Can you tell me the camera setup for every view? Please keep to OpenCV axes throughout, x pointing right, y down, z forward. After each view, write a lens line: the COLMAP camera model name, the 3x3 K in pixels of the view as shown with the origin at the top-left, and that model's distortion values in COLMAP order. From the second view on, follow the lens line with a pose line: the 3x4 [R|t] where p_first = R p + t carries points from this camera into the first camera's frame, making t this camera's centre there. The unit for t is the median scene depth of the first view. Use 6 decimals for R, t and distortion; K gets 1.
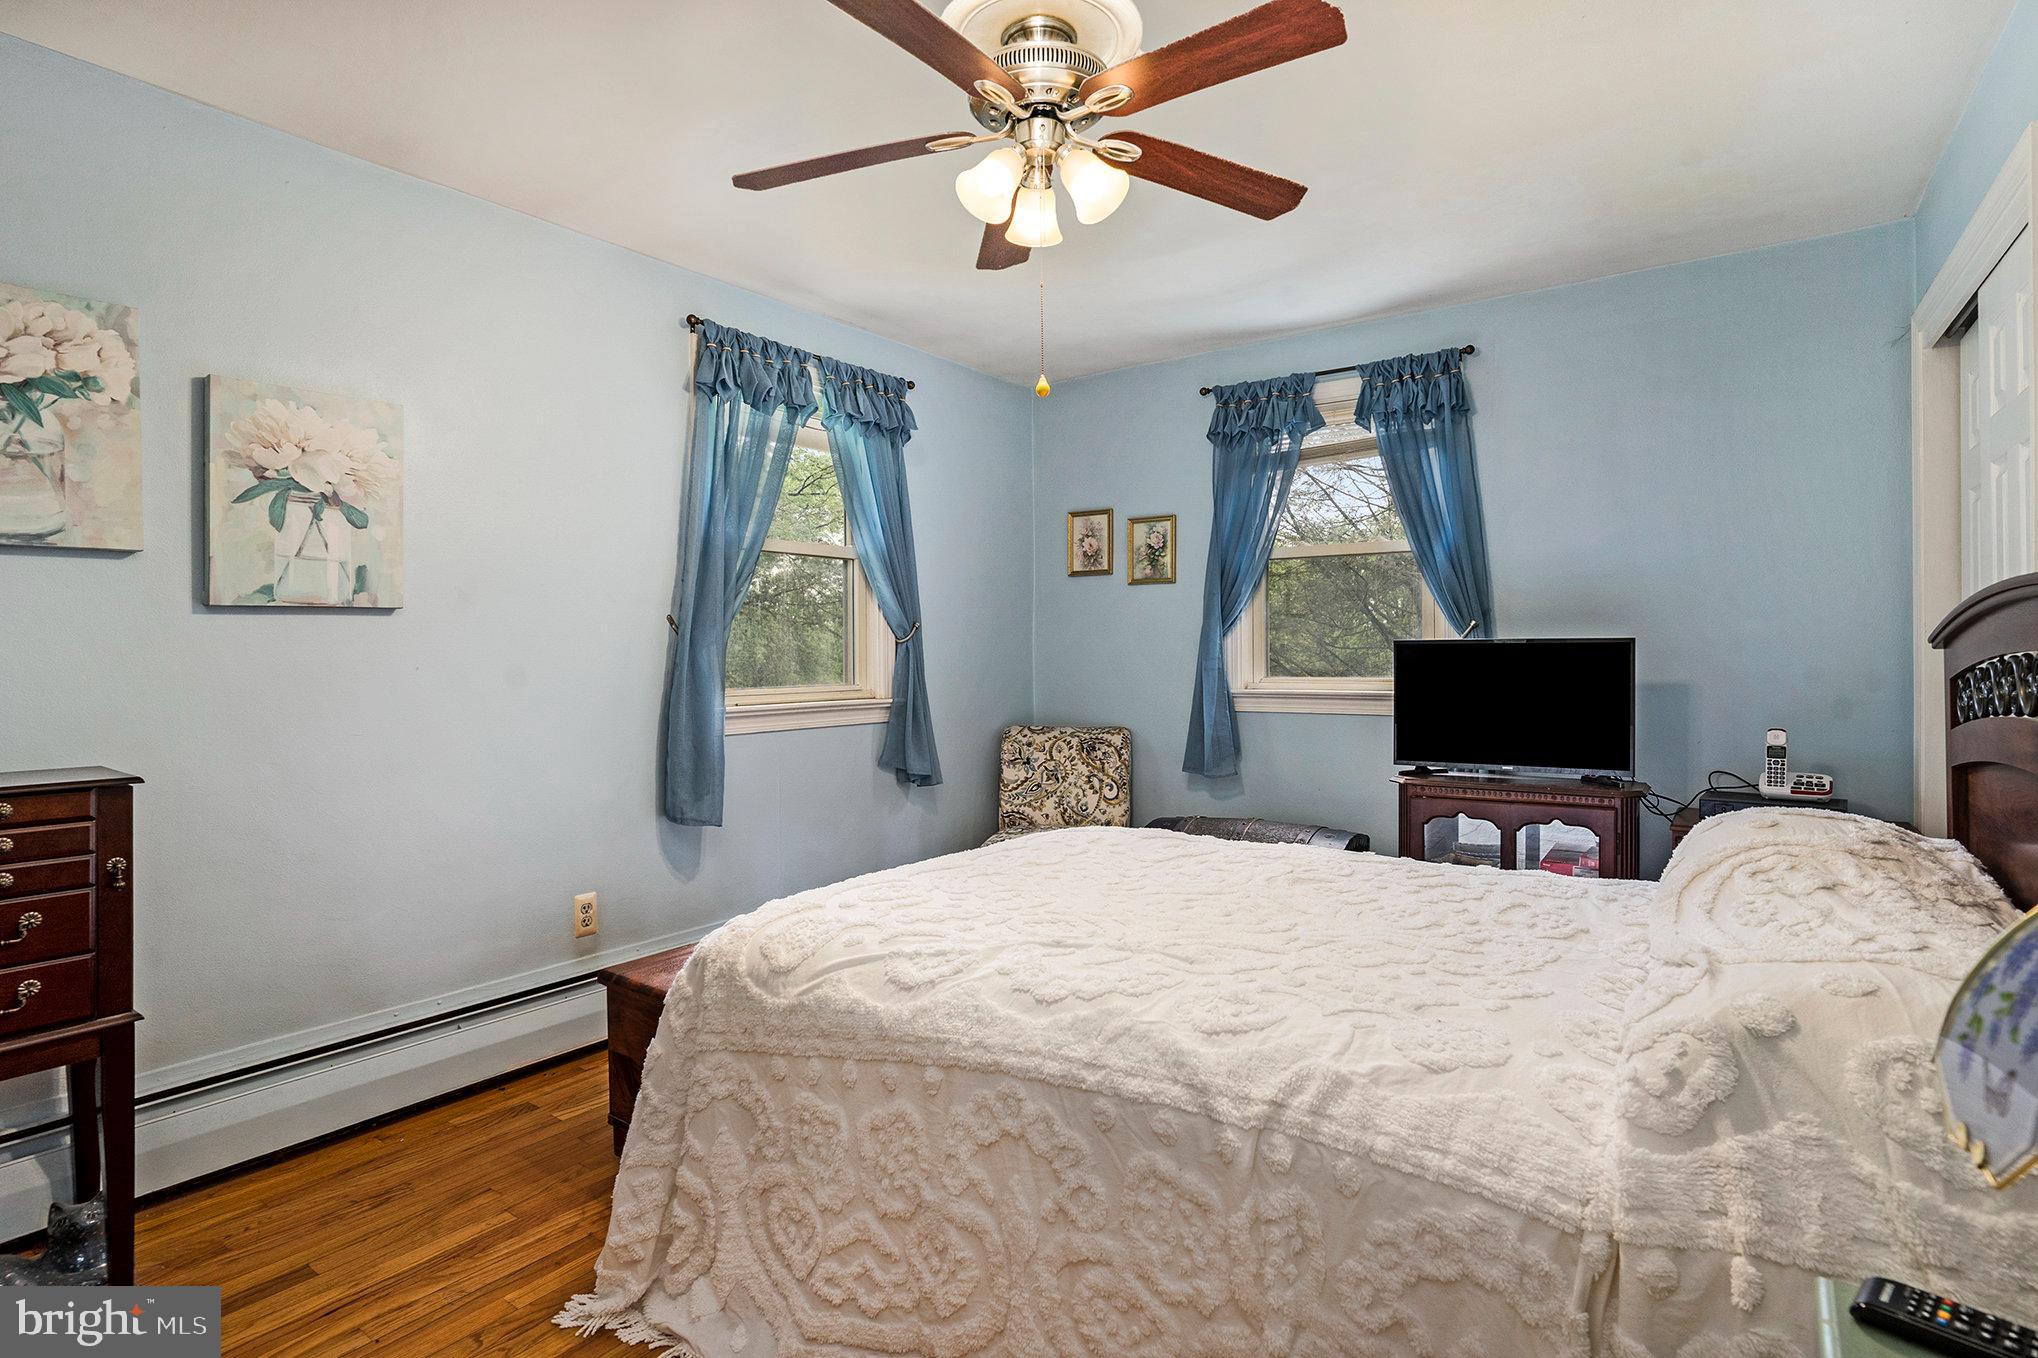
lens RADIAL K [[1005.6, 0, 1039.8], [0, 1005.6, 672.0], [0, 0, 1]] dist [-0.071769, 0.036218]
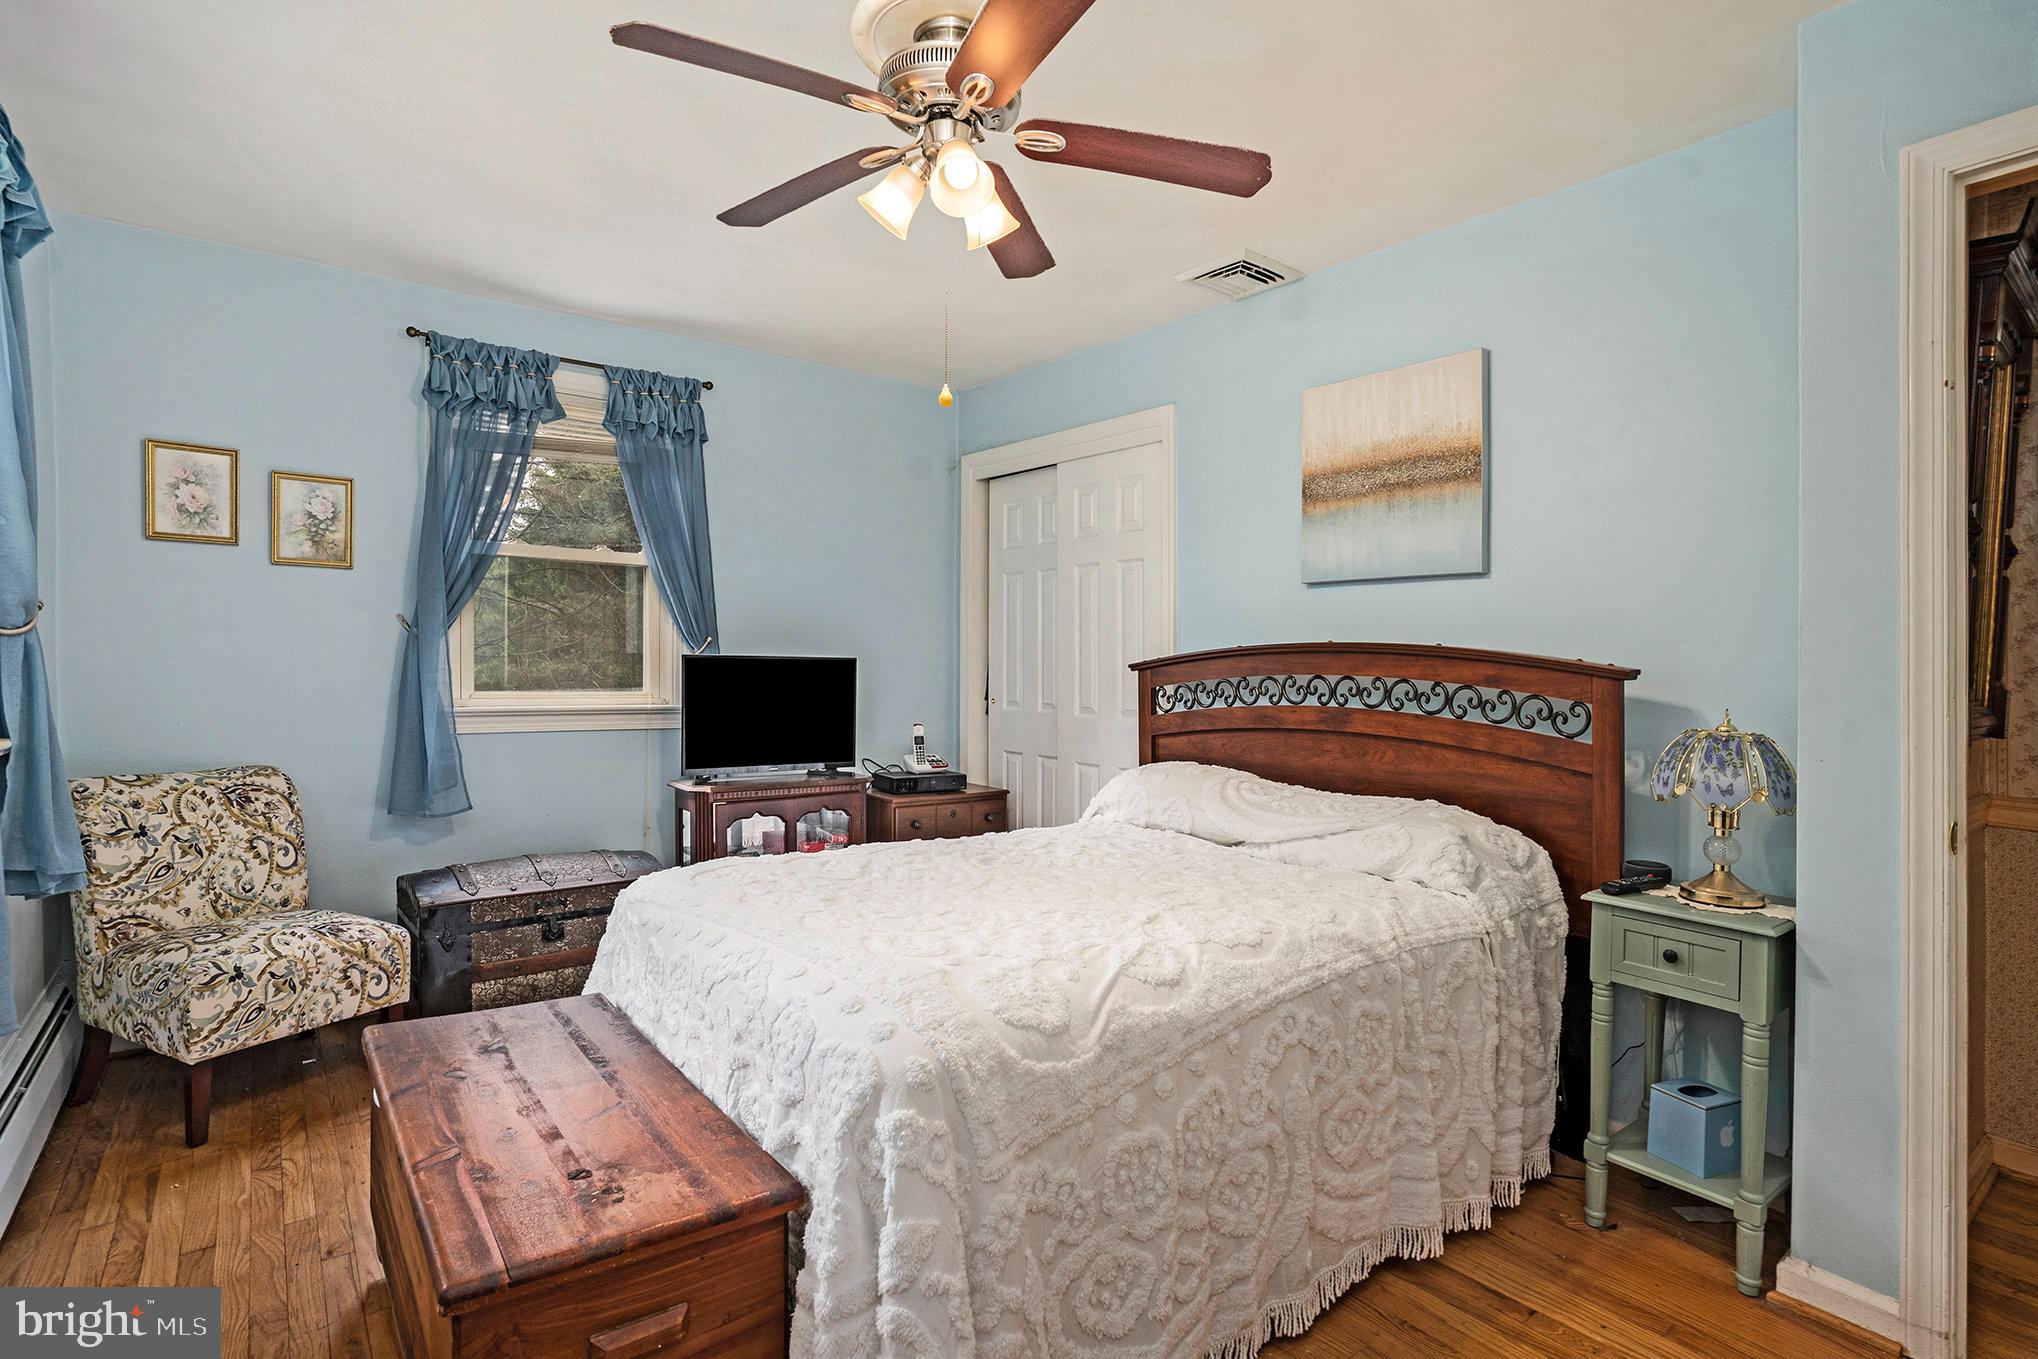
lens RADIAL K [[1005.6, 0, 1039.8], [0, 1005.6, 672.5], [0, 0, 1]] dist [-0.071769, 0.036218]
pose [[0.282917, 0.007285, 0.959117, -0.436055], [0.001139, 0.999968, -0.007931, -0.004228], [-0.959144, 0.003337, 0.282900, 0.299637]]
